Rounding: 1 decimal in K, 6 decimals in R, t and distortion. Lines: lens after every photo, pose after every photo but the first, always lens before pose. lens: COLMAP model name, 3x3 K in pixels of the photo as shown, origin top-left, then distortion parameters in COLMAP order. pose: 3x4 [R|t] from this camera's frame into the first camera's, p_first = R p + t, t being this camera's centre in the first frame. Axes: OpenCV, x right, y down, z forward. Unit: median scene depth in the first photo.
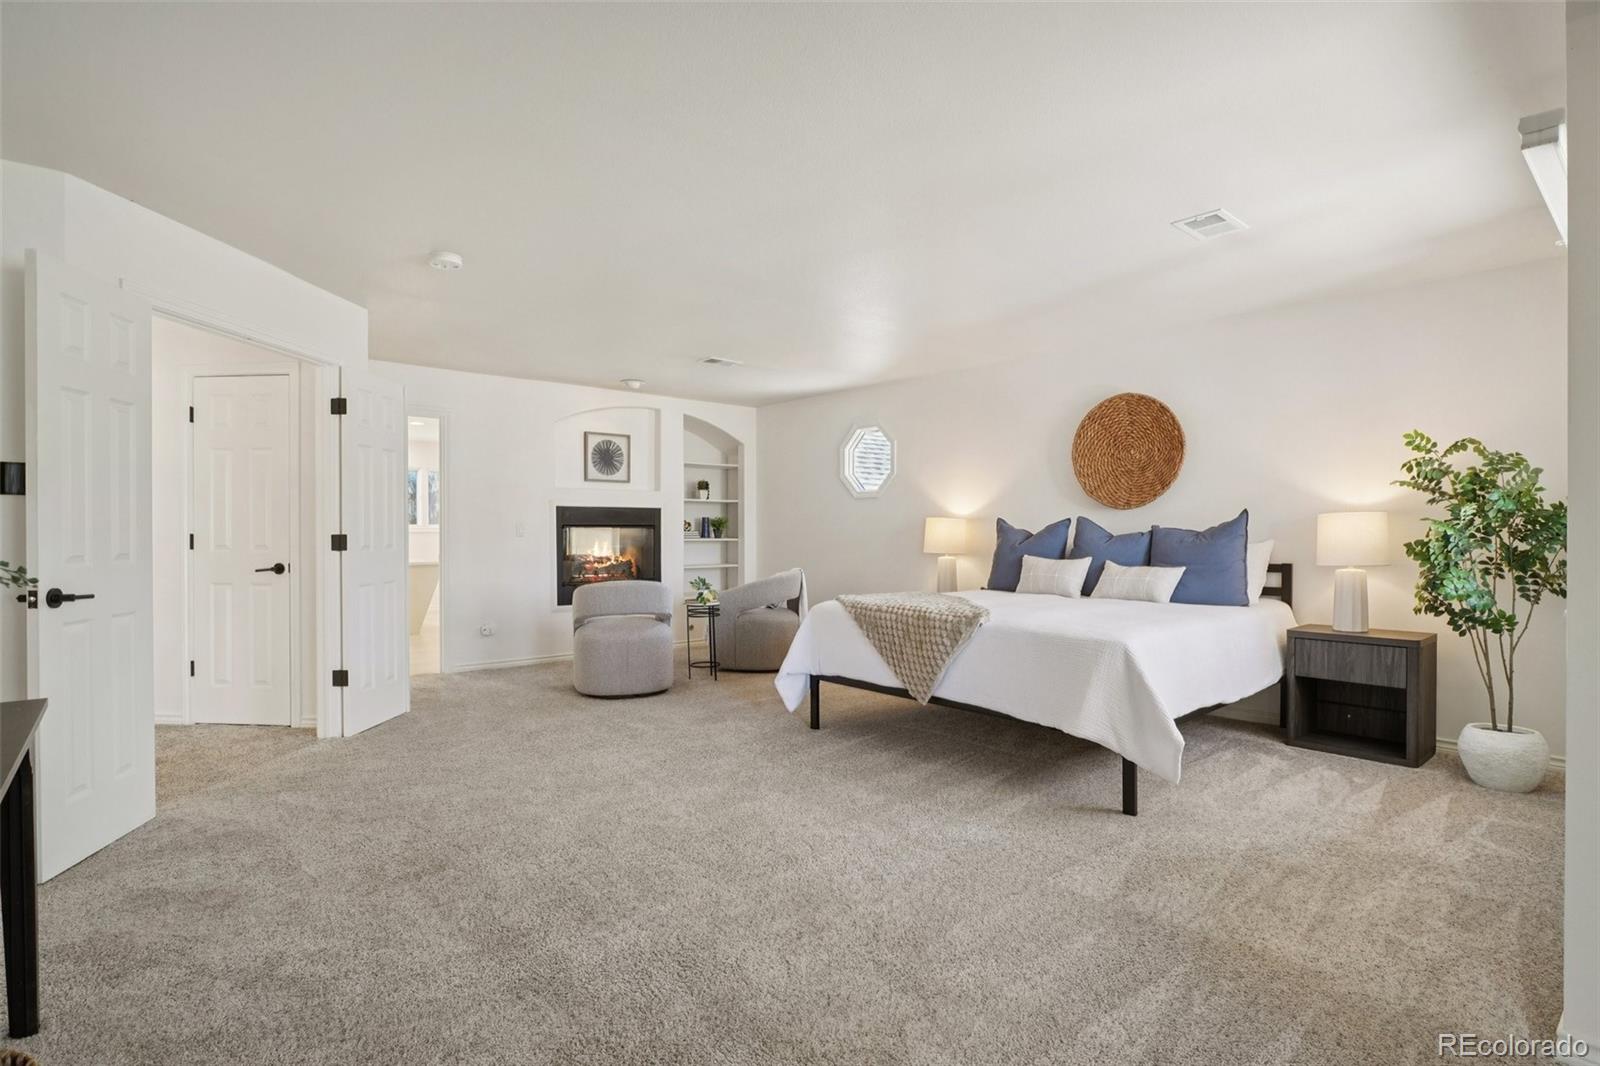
lens RADIAL K [[789.6, 0, 800.0], [0, 789.6, 533.0], [0, 0, 1]] dist [-0.028711, 0.000545]
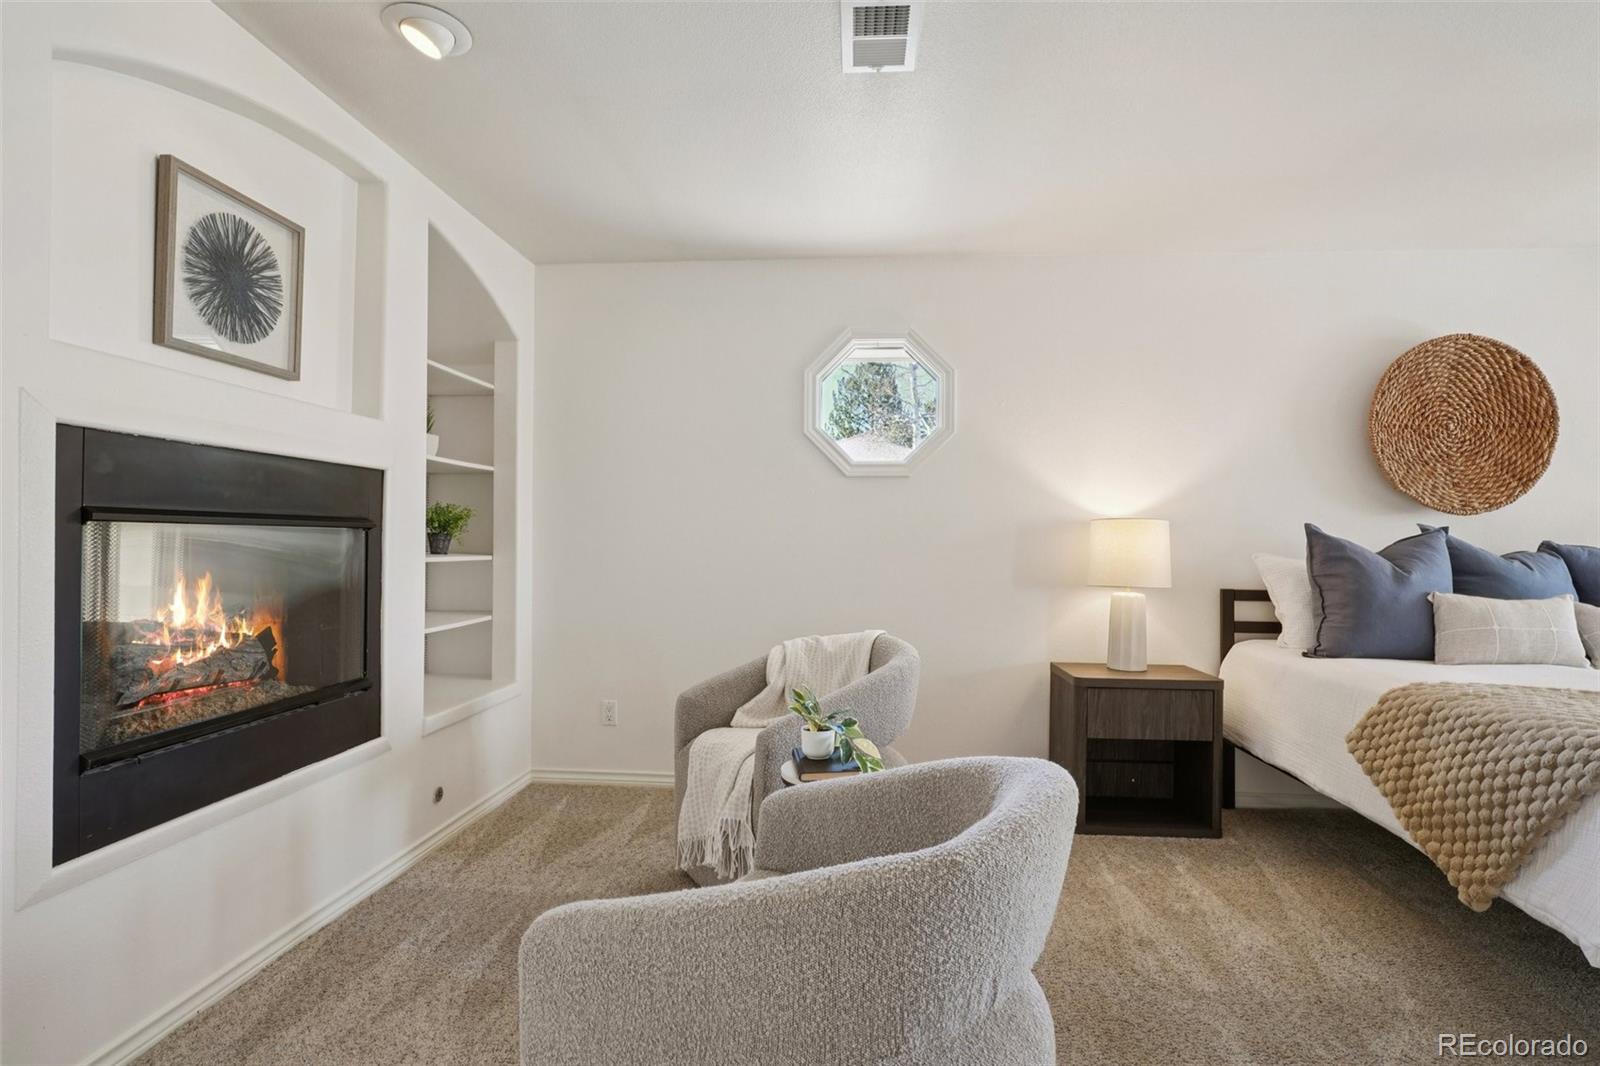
lens RADIAL K [[789.6, 0, 800.0], [0, 789.6, 533.0], [0, 0, 1]] dist [-0.028711, 0.000545]
pose [[0.712782, 0.015308, 0.701218, -0.299258], [-0.009132, 0.999880, -0.012545, -0.001777], [-0.701326, 0.002538, 0.712836, 0.667344]]
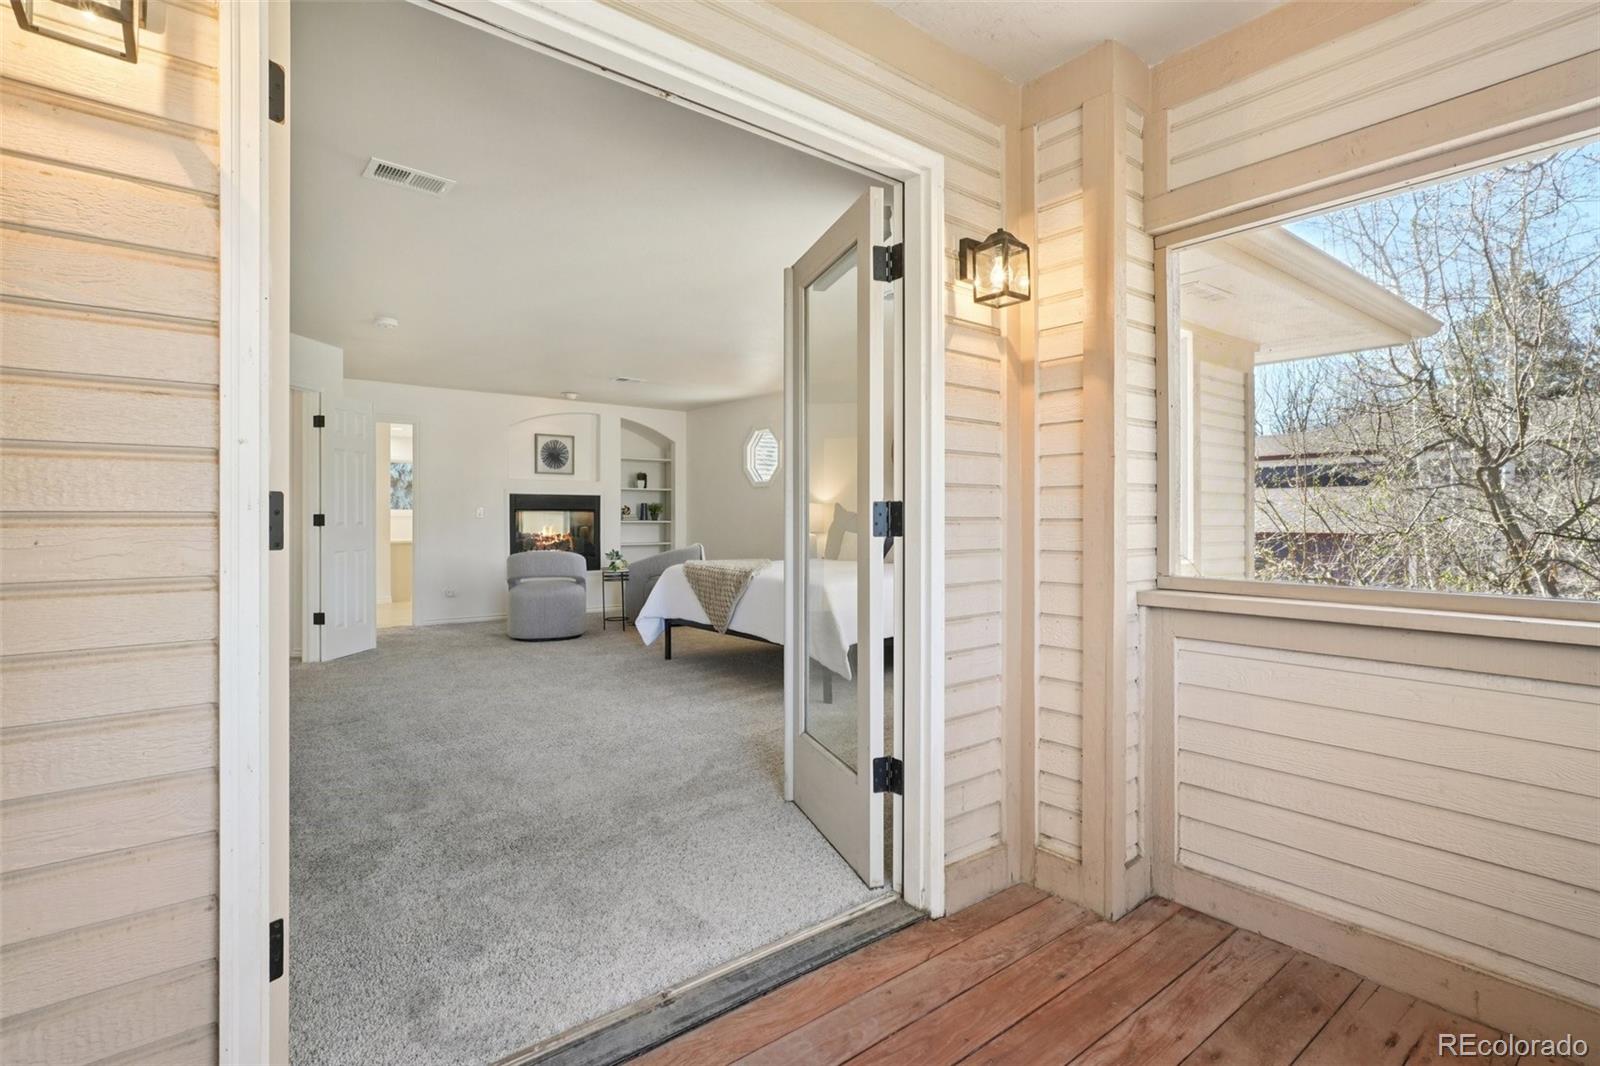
lens RADIAL K [[780.8, 0, 799.2], [0, 780.8, 516.8], [0, 0, 1]] dist [-0.001857, -0.000021]
pose [[0.999387, 0.002047, -0.034959, 0.182843], [-0.002189, 0.999990, -0.004014, 0.005815], [0.034950, 0.004089, 0.999381, -0.207346]]
